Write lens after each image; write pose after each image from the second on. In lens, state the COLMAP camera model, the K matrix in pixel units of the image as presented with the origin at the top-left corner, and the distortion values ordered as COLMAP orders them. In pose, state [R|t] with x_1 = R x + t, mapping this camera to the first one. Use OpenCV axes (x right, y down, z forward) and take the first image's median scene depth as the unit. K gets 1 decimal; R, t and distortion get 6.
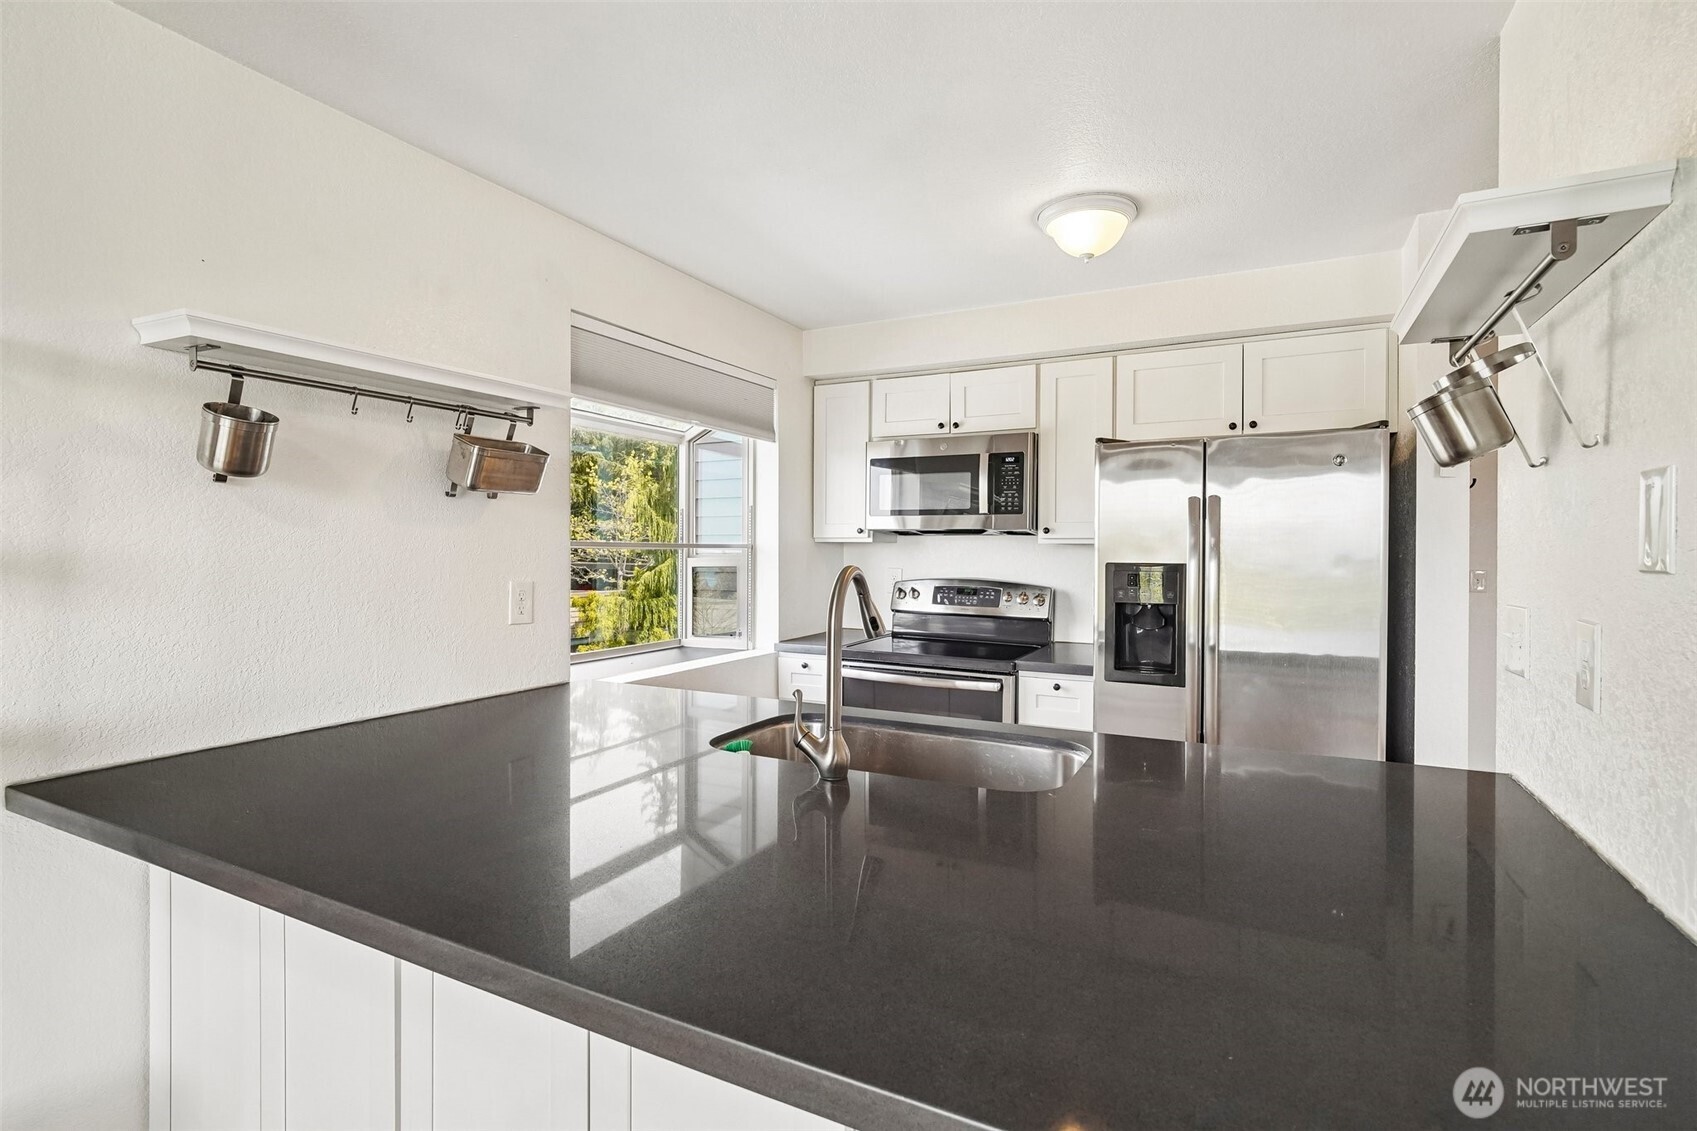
lens RADIAL K [[803.3, 0, 855.4], [0, 803.3, 559.9], [0, 0, 1]] dist [-0.006255, 0.001519]
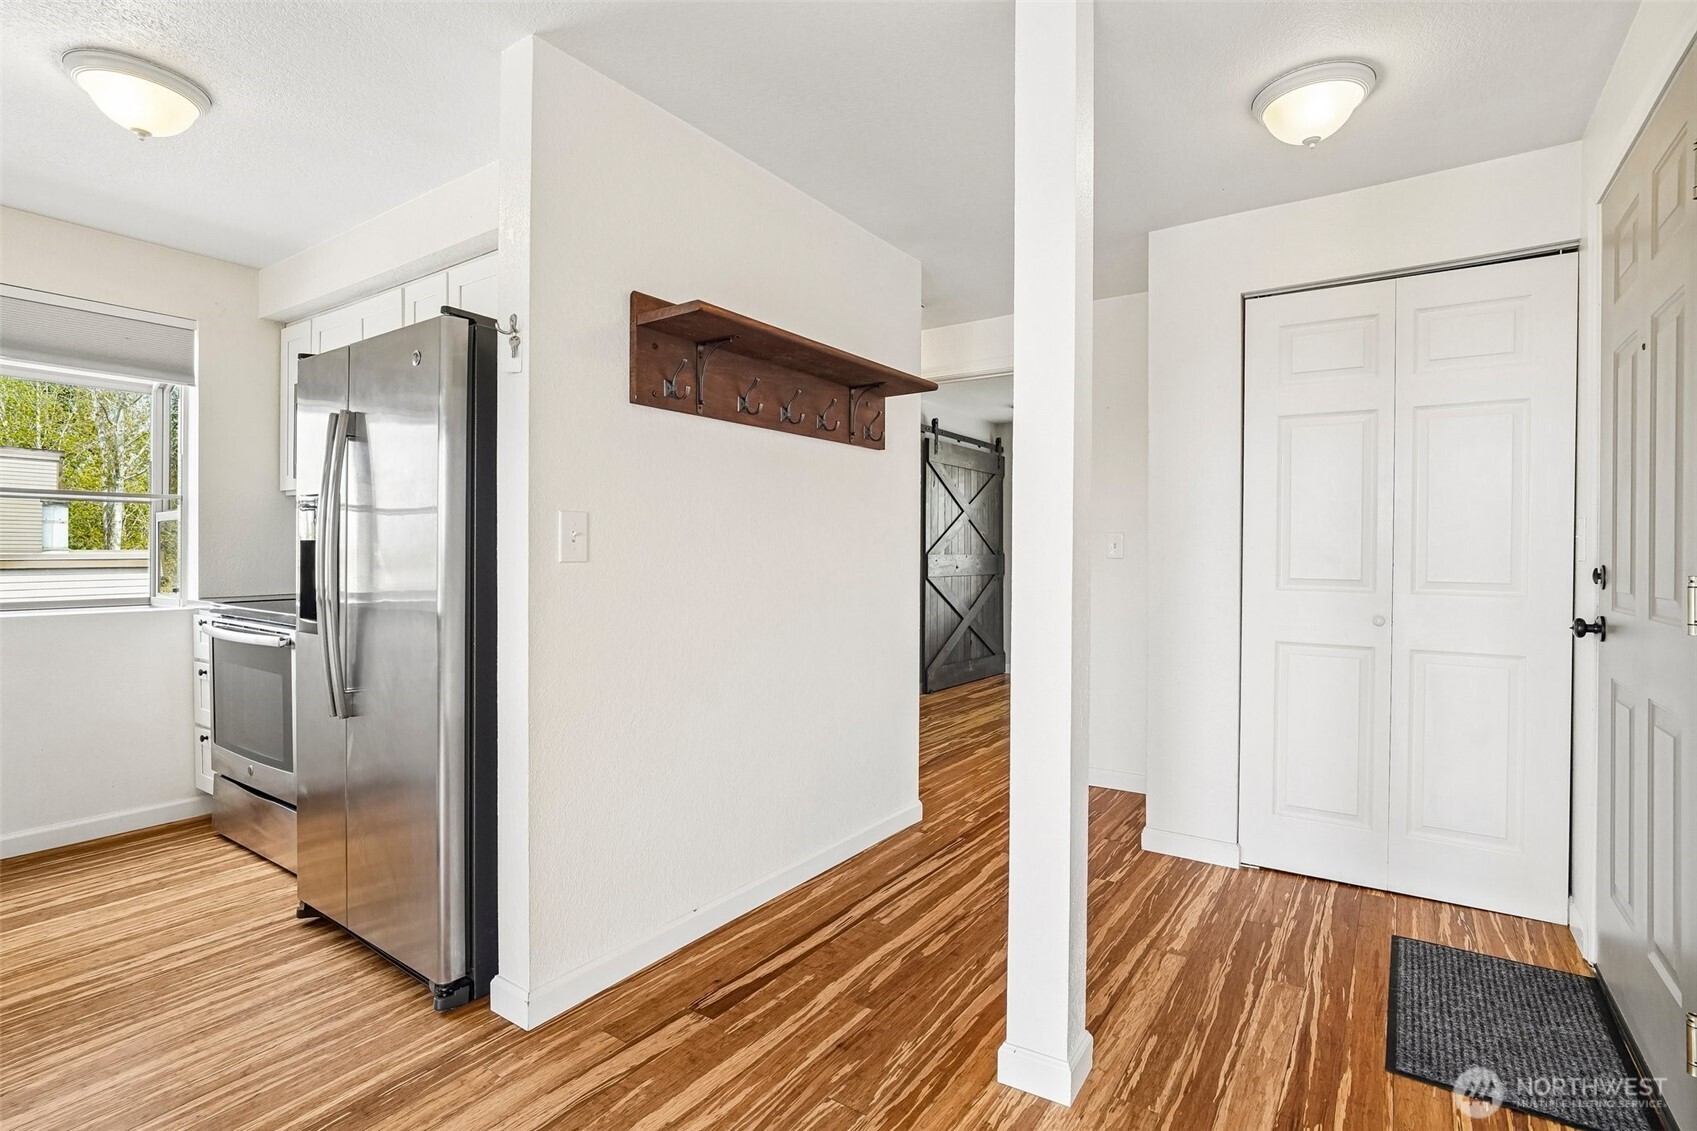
lens RADIAL K [[800.9, 0, 869.1], [0, 800.9, 554.2], [0, 0, 1]] dist [0.002030, 0.000316]
pose [[0.993933, 0.002177, -0.109967, 0.848253], [-0.002853, 0.999978, -0.005987, 0.059972], [0.109951, 0.006265, 0.993917, 0.160892]]
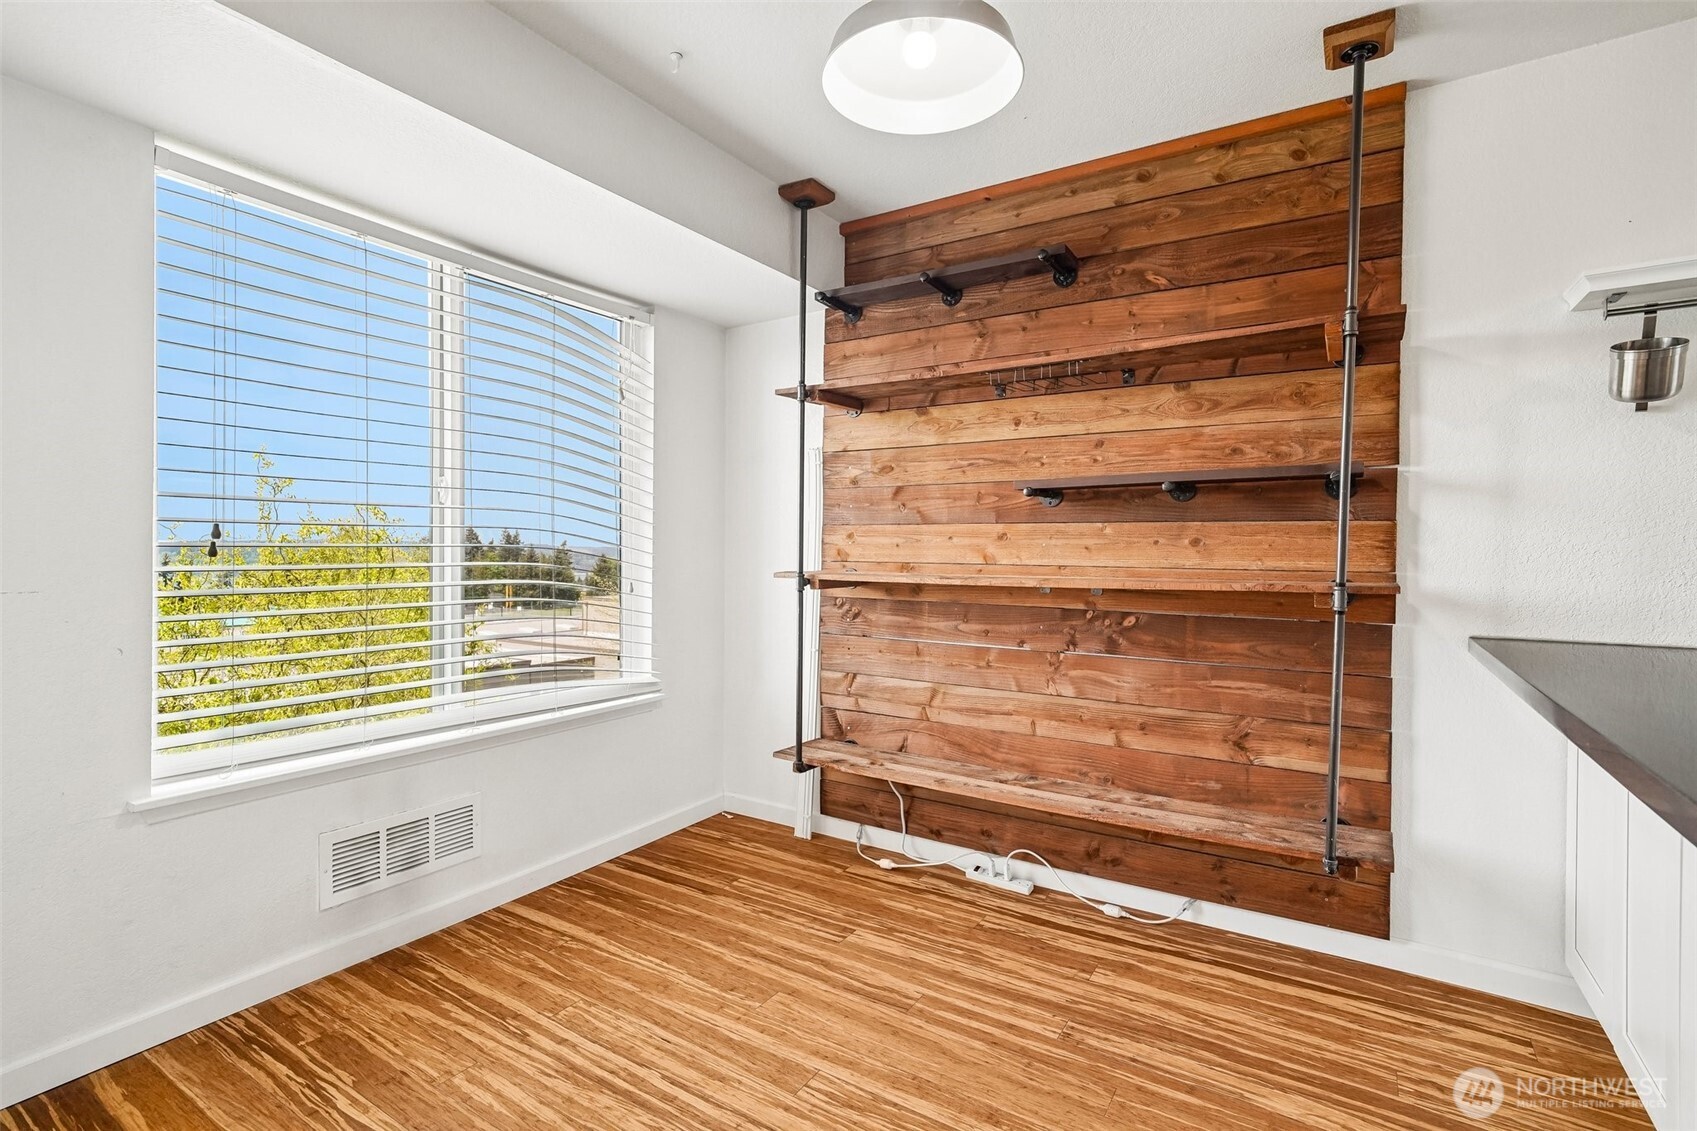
lens RADIAL K [[793.9, 0, 850.4], [0, 793.9, 556.7], [0, 0, 1]] dist [-0.007941, 0.000676]
pose [[-0.097099, 0.001176, -0.995274, 0.212298], [-0.015311, 0.999879, 0.002675, 0.061543], [0.995157, 0.015498, -0.097069, -0.000230]]
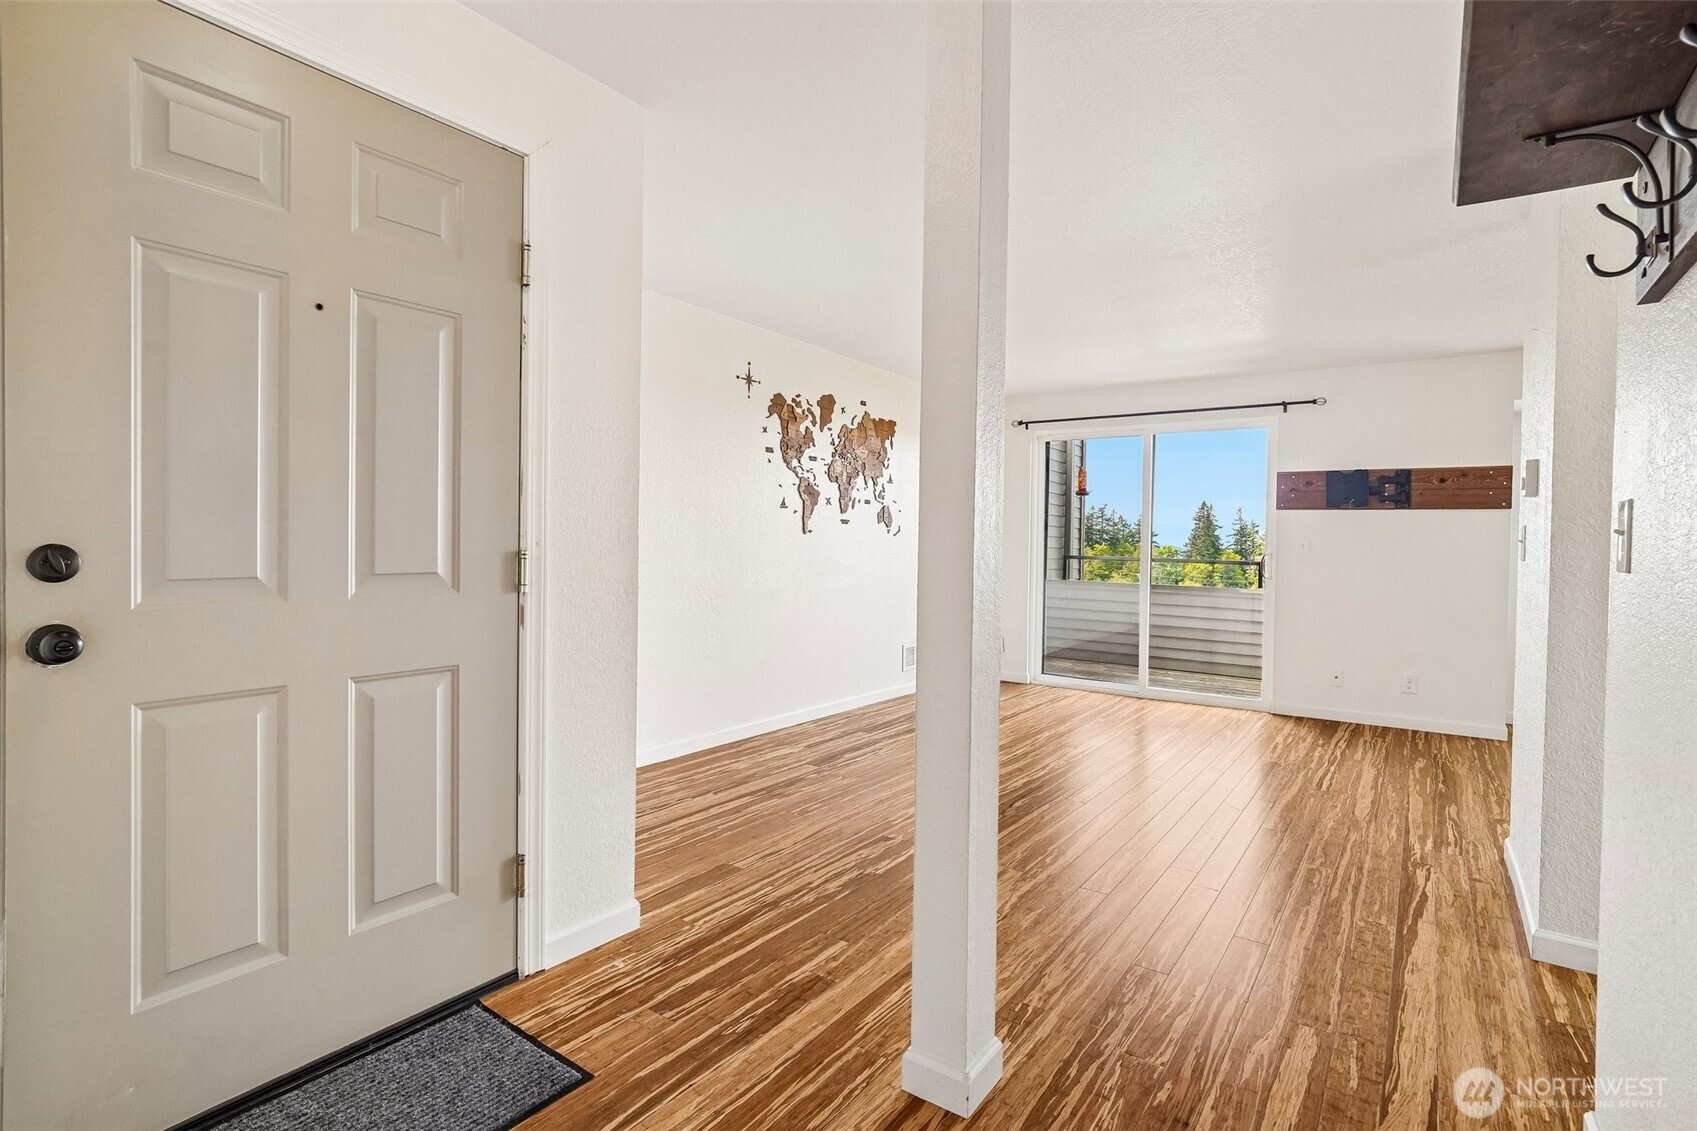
lens RADIAL K [[820.3, 0, 851.3], [0, 820.3, 554.0], [0, 0, 1]] dist [-0.017539, -0.000187]
pose [[-0.989530, -0.023236, 0.142447, 0.904305], [-0.019847, 0.999486, 0.025166, 0.049547], [-0.142958, 0.022076, -0.989483, 1.218929]]
